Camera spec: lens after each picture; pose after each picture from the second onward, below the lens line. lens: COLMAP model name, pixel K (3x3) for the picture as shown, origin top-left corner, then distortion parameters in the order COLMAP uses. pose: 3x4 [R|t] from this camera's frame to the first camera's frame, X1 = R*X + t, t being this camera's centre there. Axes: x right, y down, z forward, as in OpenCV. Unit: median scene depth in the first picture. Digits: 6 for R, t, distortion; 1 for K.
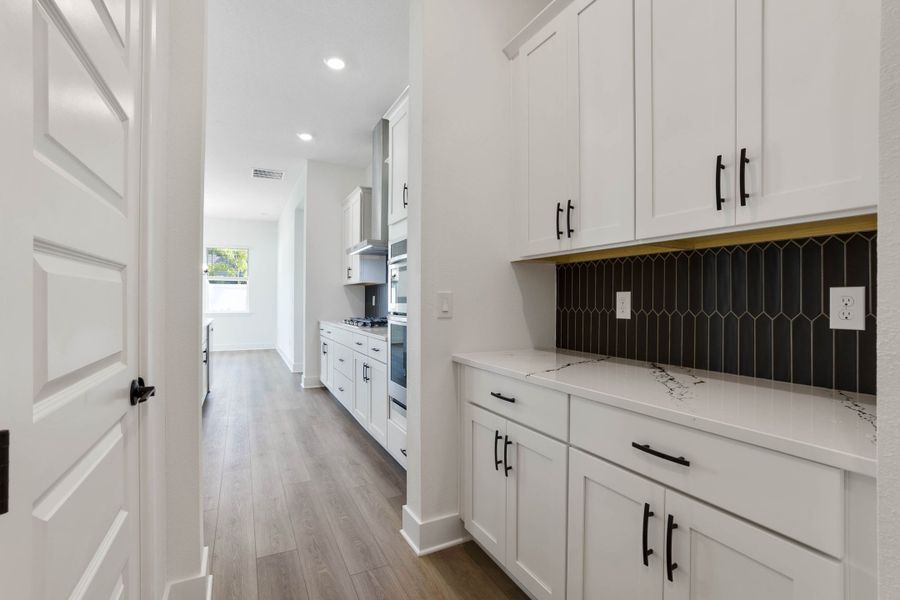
lens RADIAL K [[419.4, 0, 450.0], [0, 419.4, 300.0], [0, 0, 1]] dist [-0.044441, 0.010958]
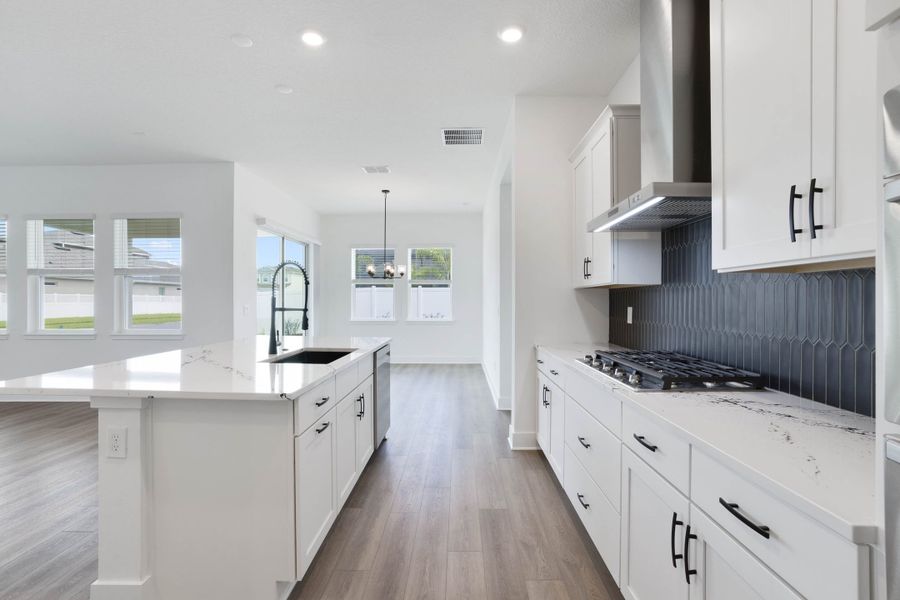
lens RADIAL K [[419.4, 0, 450.0], [0, 419.4, 300.0], [0, 0, 1]] dist [-0.044441, 0.010958]
pose [[0.883742, -0.002404, -0.467967, -0.133929], [0.001031, 0.999994, -0.003189, -0.017259], [0.467973, 0.002336, 0.883740, 0.385757]]
